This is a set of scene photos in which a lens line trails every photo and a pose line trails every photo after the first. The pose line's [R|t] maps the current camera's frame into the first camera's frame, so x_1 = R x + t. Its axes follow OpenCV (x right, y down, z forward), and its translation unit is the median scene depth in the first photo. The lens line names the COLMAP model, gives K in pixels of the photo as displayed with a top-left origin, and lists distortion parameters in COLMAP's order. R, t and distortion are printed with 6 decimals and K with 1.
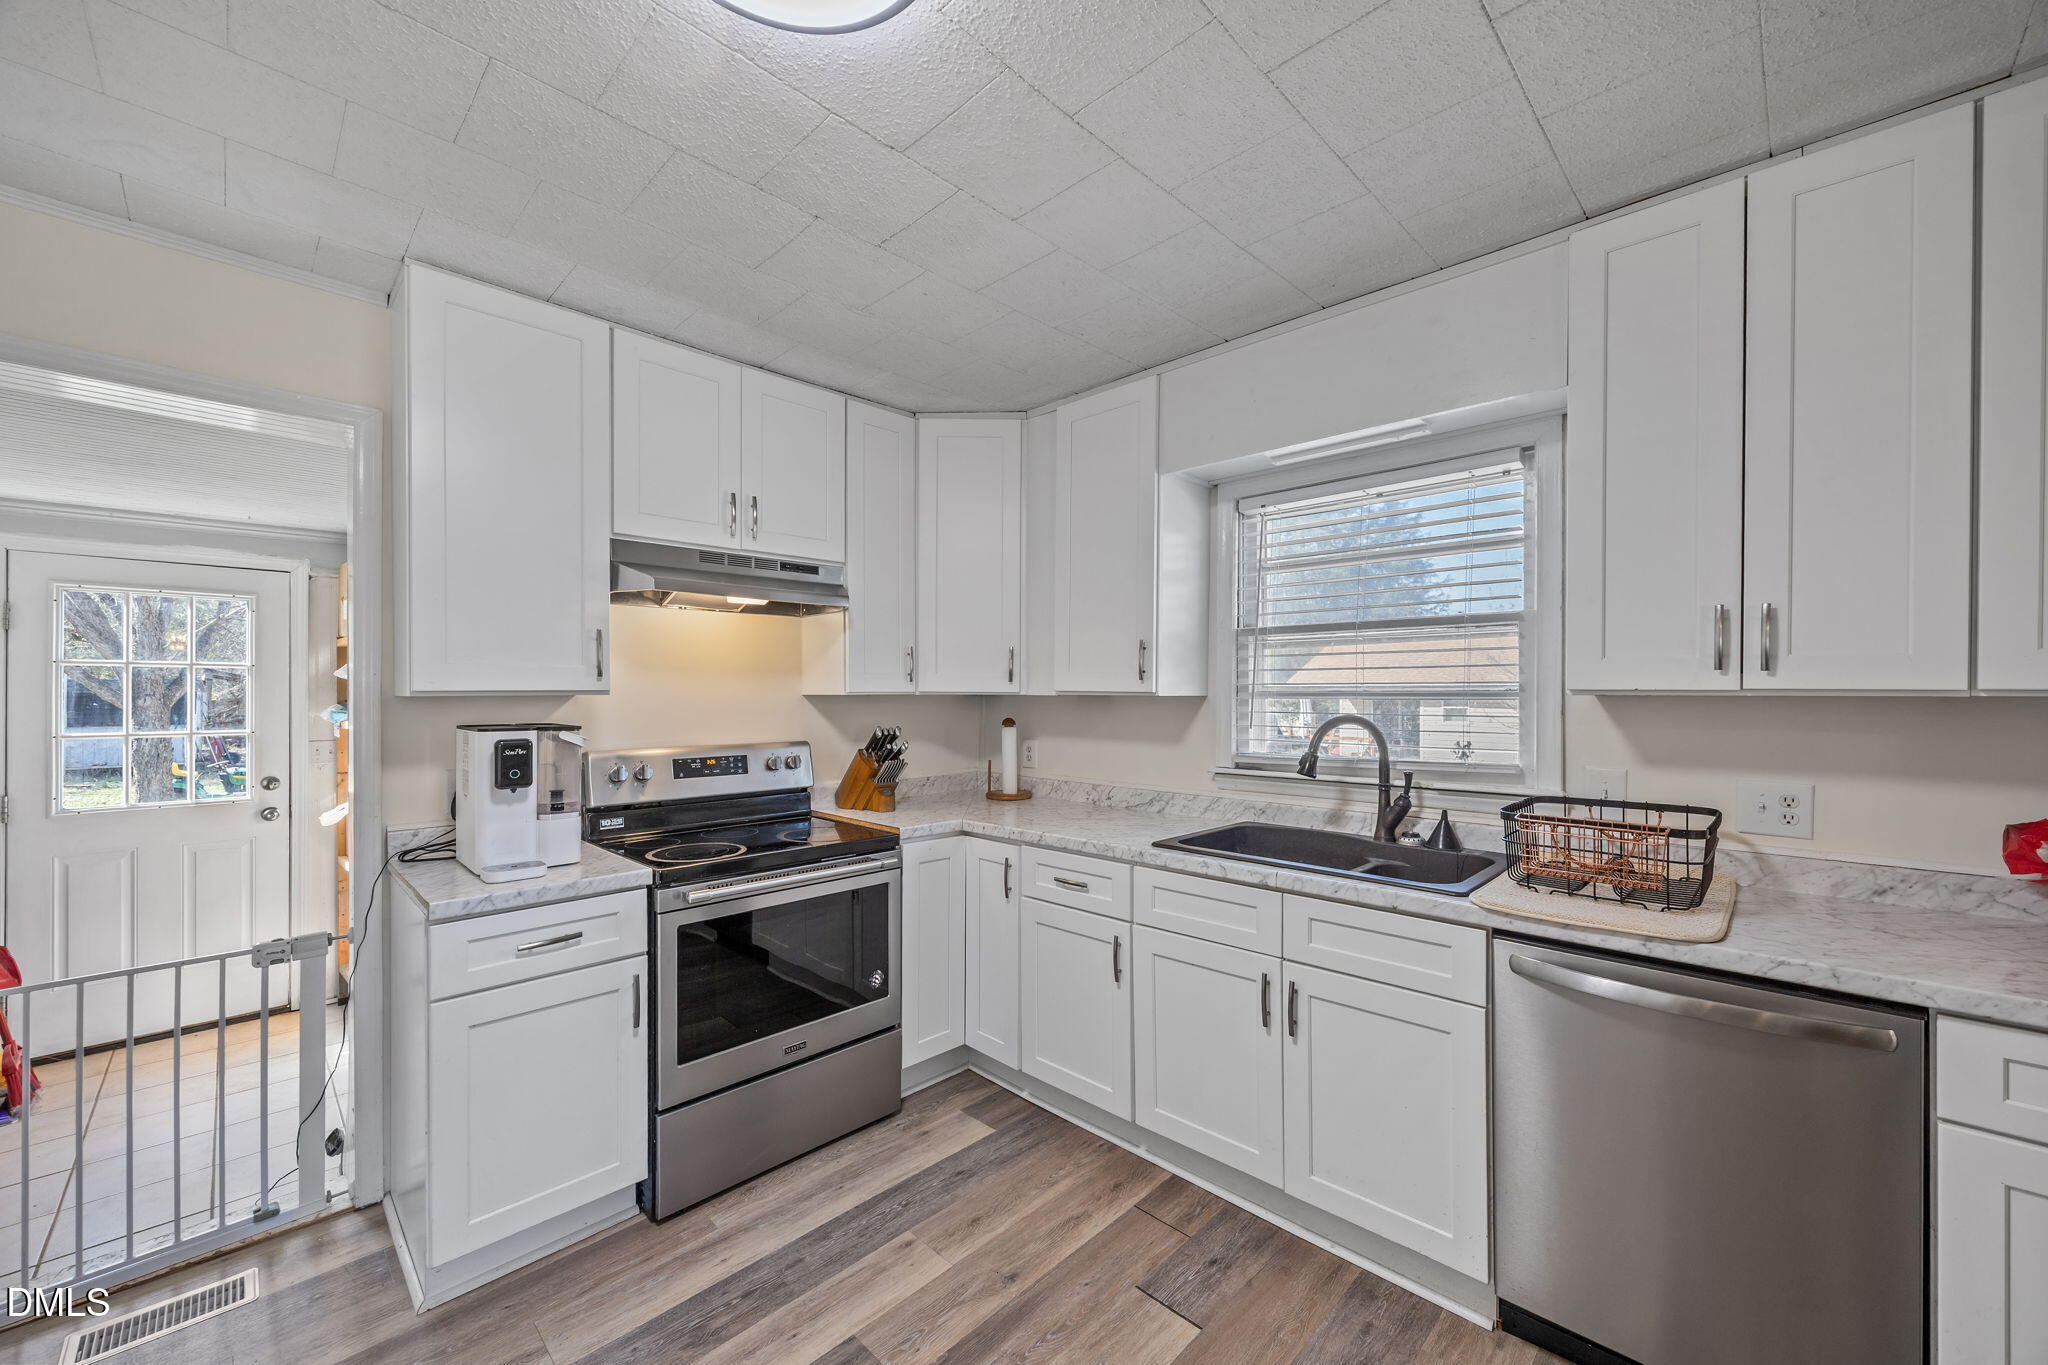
lens RADIAL K [[780.5, 0, 1042.8], [0, 780.5, 692.6], [0, 0, 1]] dist [-0.003276, 0.000406]
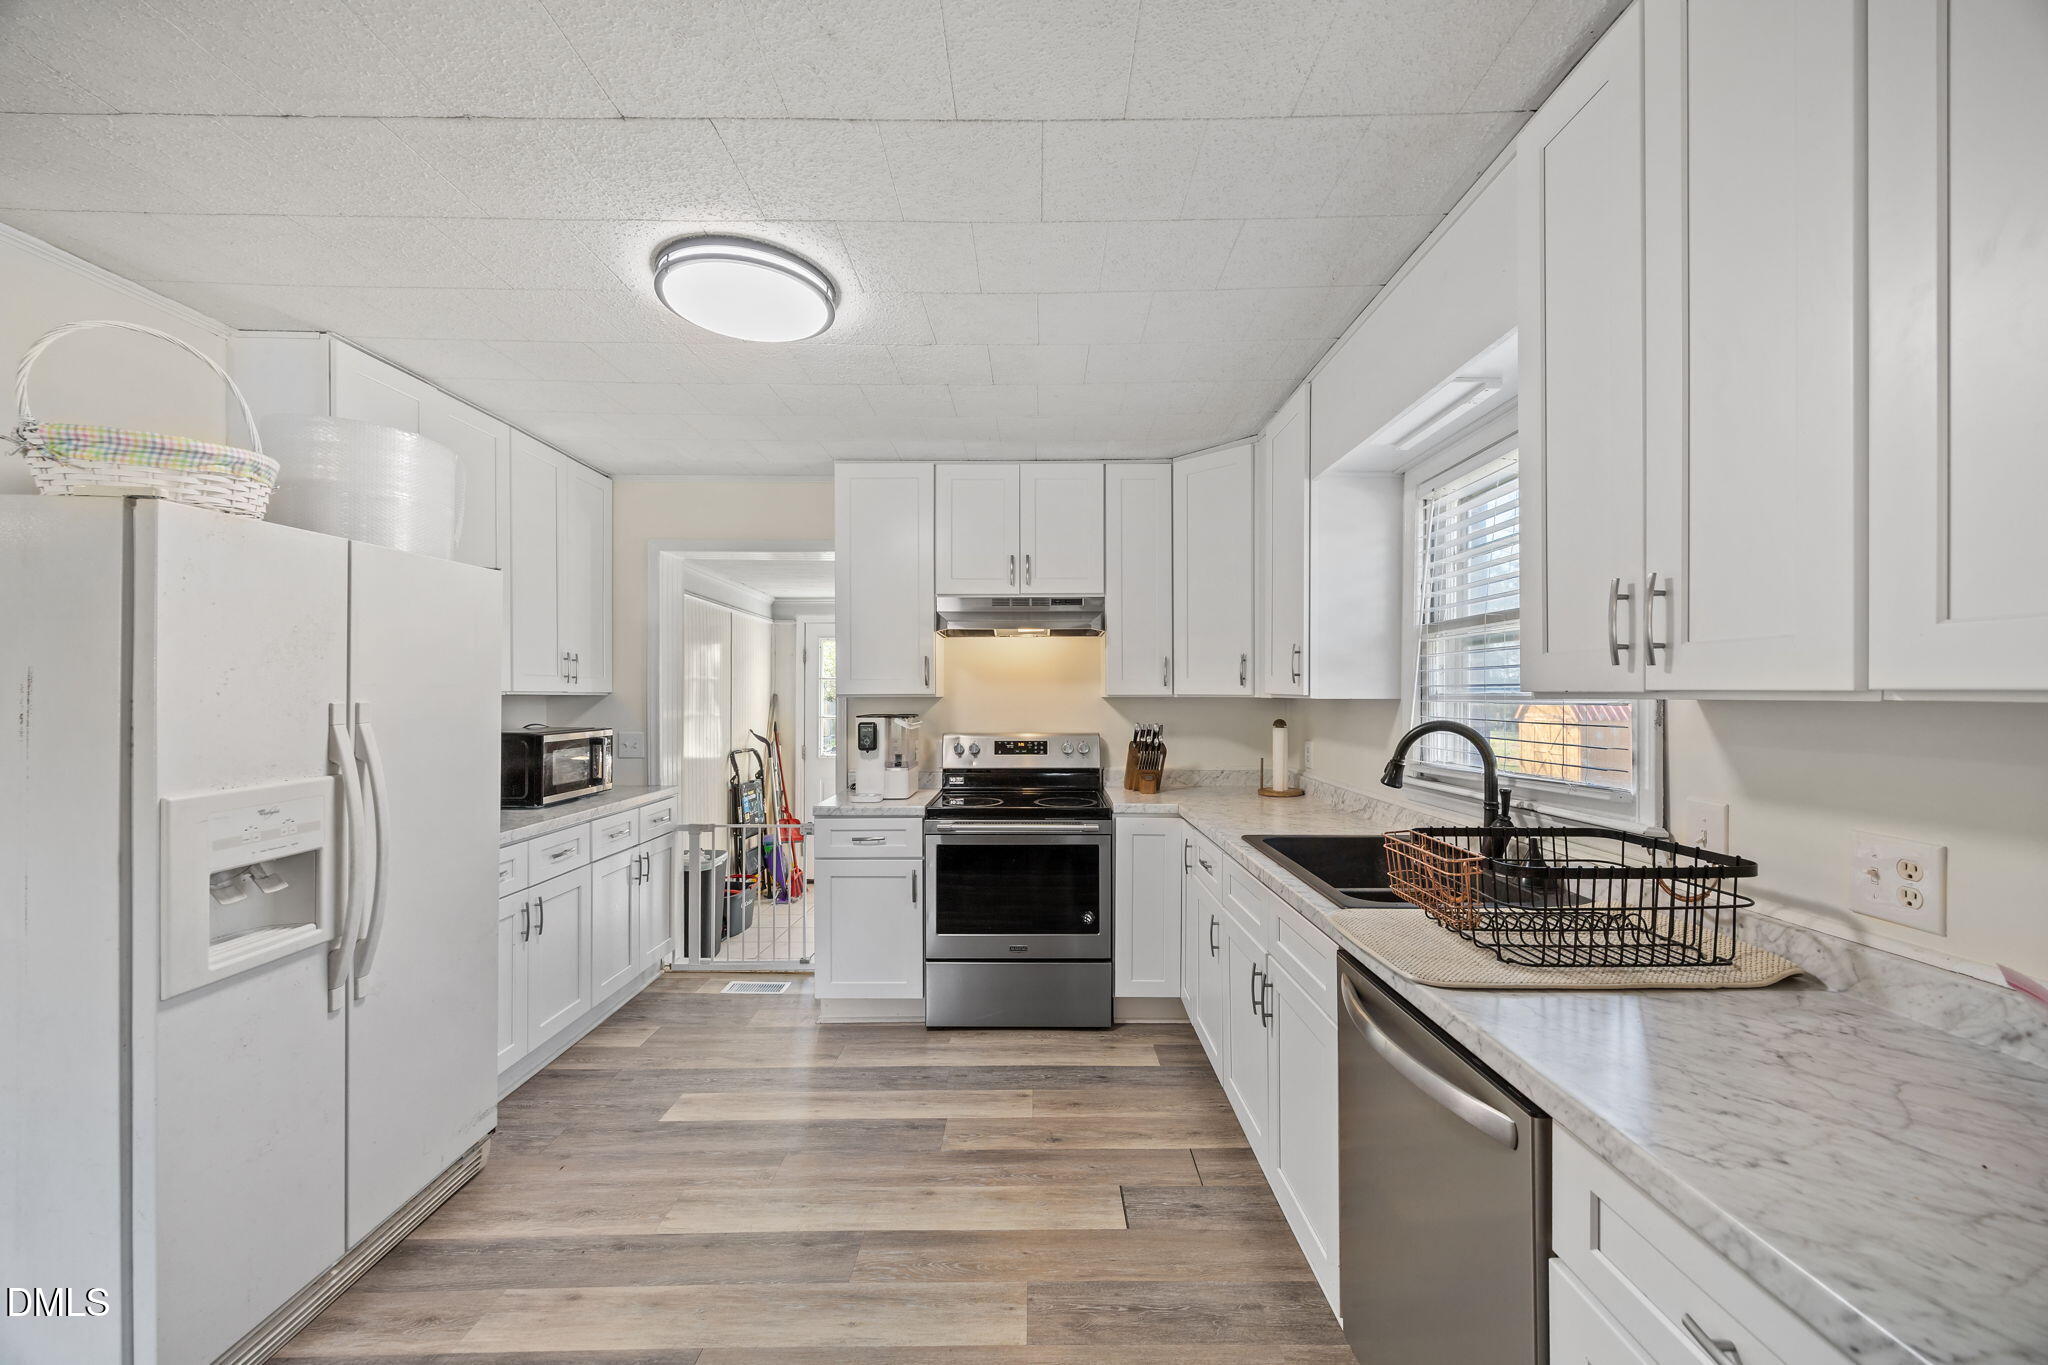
lens RADIAL K [[780.5, 0, 1042.8], [0, 780.5, 692.6], [0, 0, 1]] dist [-0.003276, 0.000406]
pose [[0.694651, -0.003324, -0.719339, 0.717740], [0.001380, 0.999994, -0.003287, -0.000314], [0.719345, 0.001291, 0.694651, 0.054985]]
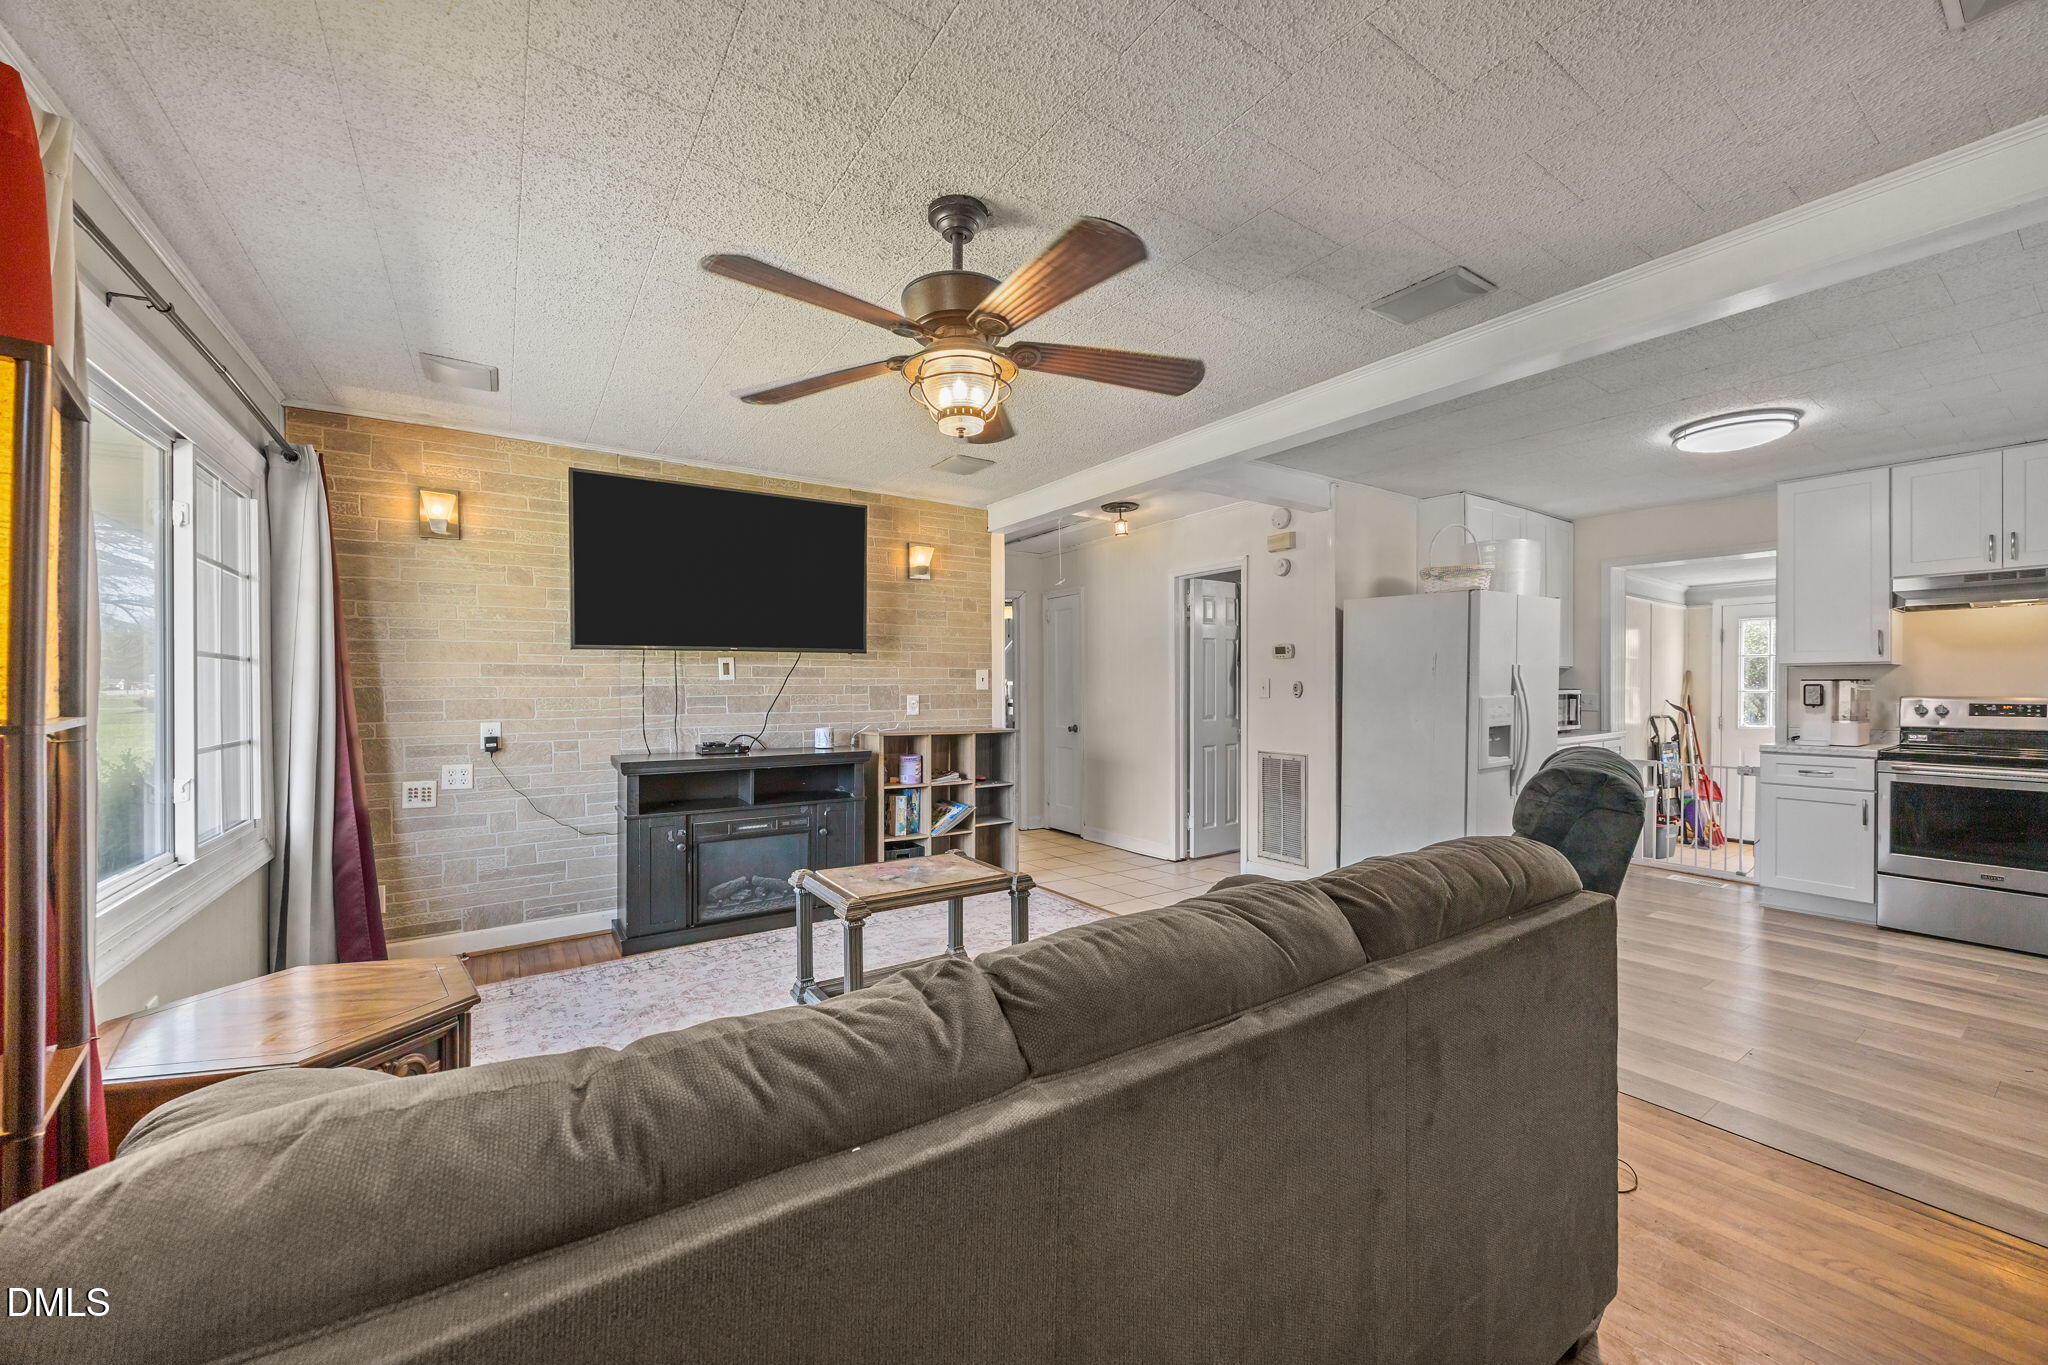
lens RADIAL K [[780.5, 0, 1042.8], [0, 780.5, 692.6], [0, 0, 1]] dist [-0.003276, 0.000406]
pose [[-0.202549, 0.007411, -0.979244, 1.654160], [0.002308, 0.999972, 0.007091, 0.053208], [0.979269, -0.000824, -0.202561, -0.607066]]
